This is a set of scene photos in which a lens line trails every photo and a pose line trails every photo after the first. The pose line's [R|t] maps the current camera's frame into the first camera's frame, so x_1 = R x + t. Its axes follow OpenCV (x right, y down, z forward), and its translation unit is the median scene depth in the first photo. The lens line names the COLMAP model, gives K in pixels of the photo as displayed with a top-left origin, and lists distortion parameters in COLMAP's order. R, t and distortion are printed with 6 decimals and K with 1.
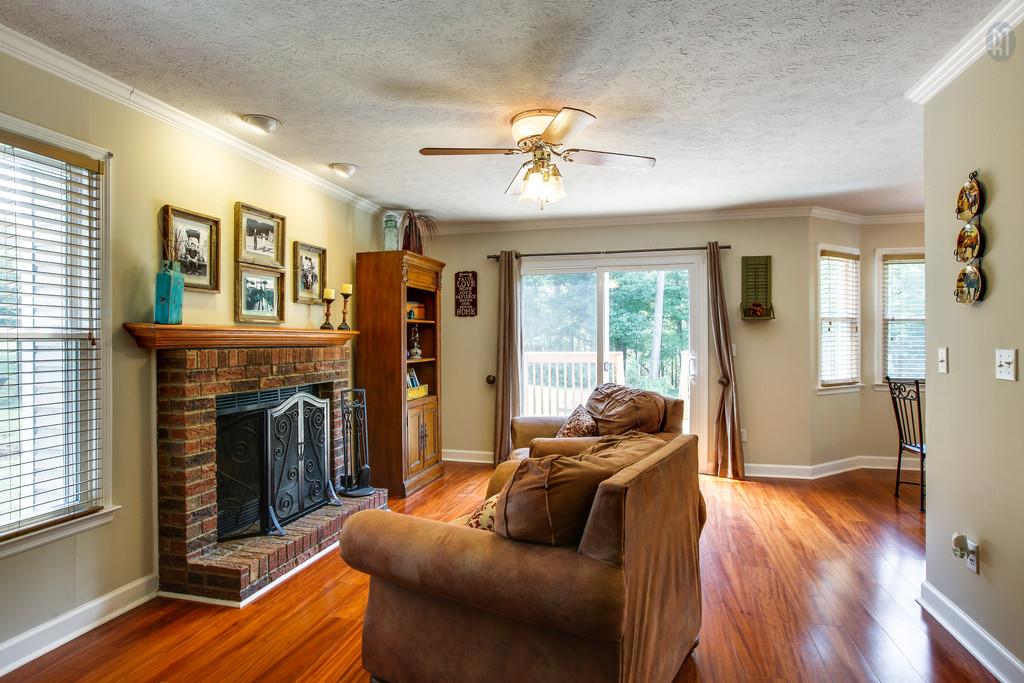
lens RADIAL K [[550.1, 0, 505.0], [0, 550.1, 340.7], [0, 0, 1]] dist [-0.018637, 0.010330]
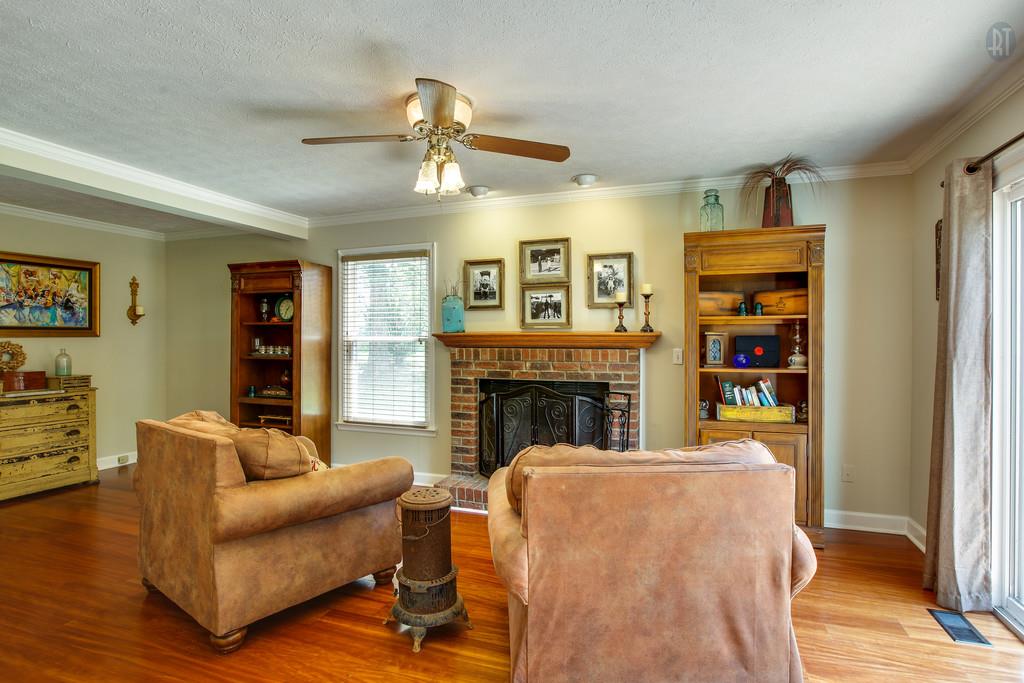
lens RADIAL K [[550.1, 0, 512.5], [0, 550.1, 345.4], [0, 0, 1]] dist [-0.018637, 0.010330]
pose [[-0.071478, 0.015157, -0.997327, 0.825141], [0.000556, 0.999885, 0.015156, -0.012339], [0.997442, 0.000529, -0.071478, 1.003331]]
